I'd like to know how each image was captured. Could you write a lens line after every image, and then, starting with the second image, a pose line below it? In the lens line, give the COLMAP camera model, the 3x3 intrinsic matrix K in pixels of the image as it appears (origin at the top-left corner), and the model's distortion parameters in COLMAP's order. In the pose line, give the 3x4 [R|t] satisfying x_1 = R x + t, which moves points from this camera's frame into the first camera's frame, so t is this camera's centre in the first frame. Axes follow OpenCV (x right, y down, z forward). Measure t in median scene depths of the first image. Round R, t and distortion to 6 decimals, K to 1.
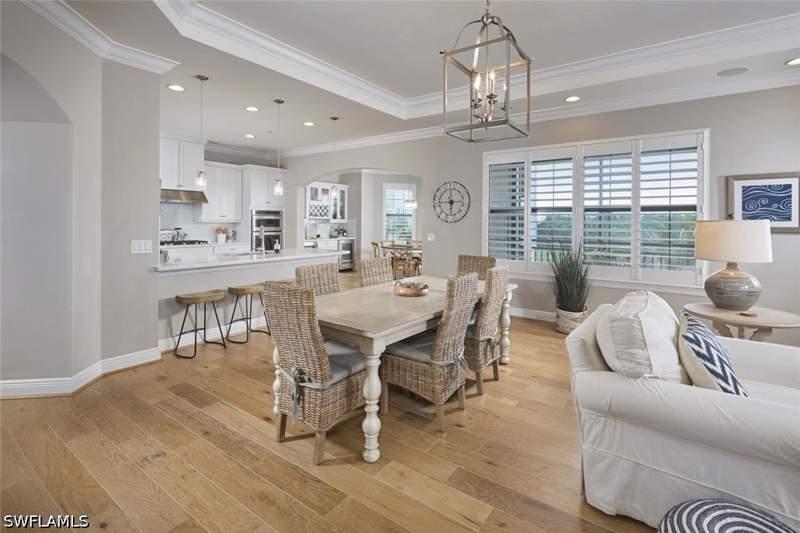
lens RADIAL K [[384.9, 0, 401.2], [0, 384.9, 218.7], [0, 0, 1]] dist [-0.000130, -0.000105]
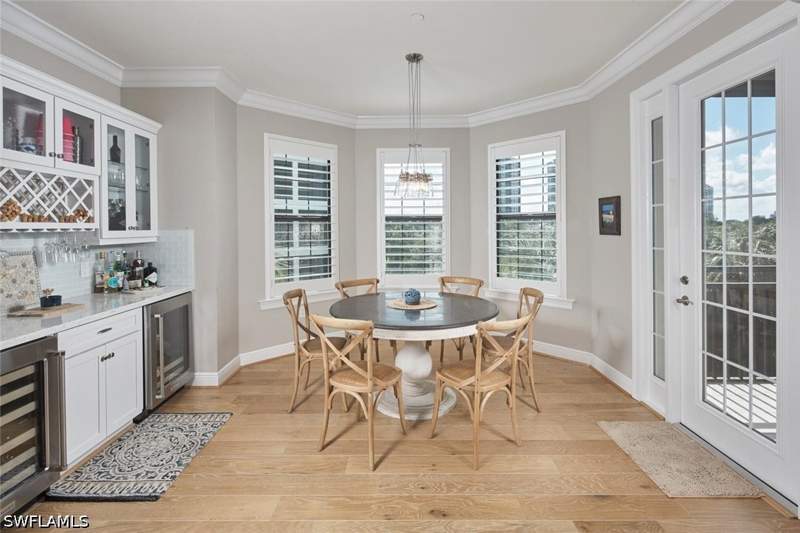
lens RADIAL K [[376.7, 0, 400.3], [0, 376.7, 239.9], [0, 0, 1]] dist [-0.000596, -0.000286]
pose [[0.810922, -0.018676, 0.584857, -0.173586], [-0.002192, 0.999387, 0.034952, -0.002885], [-0.585151, -0.029625, 0.810383, 0.676094]]
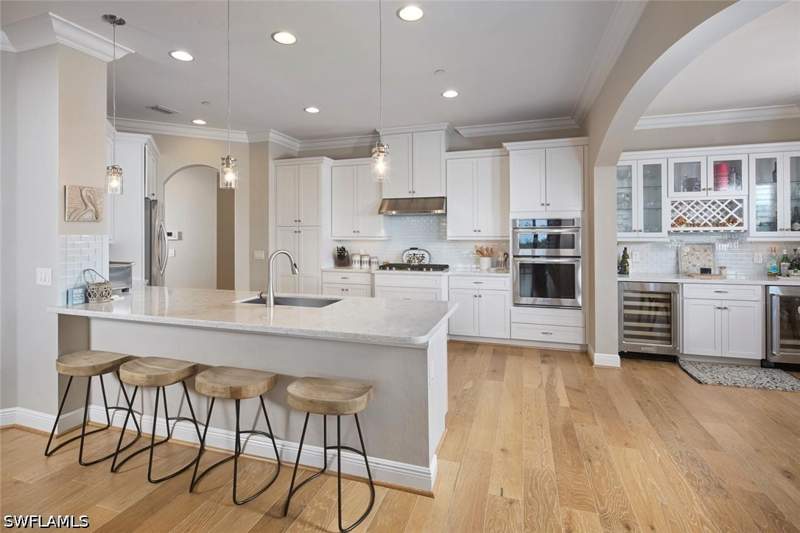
lens RADIAL K [[398.9, 0, 398.5], [0, 398.9, 229.9], [0, 0, 1]] dist [-0.001585, -0.000241]
pose [[0.309633, -0.014917, -0.950739, 0.109949], [0.012961, 0.999850, -0.011467, -0.001092], [0.950768, -0.008772, 0.309780, 0.524991]]
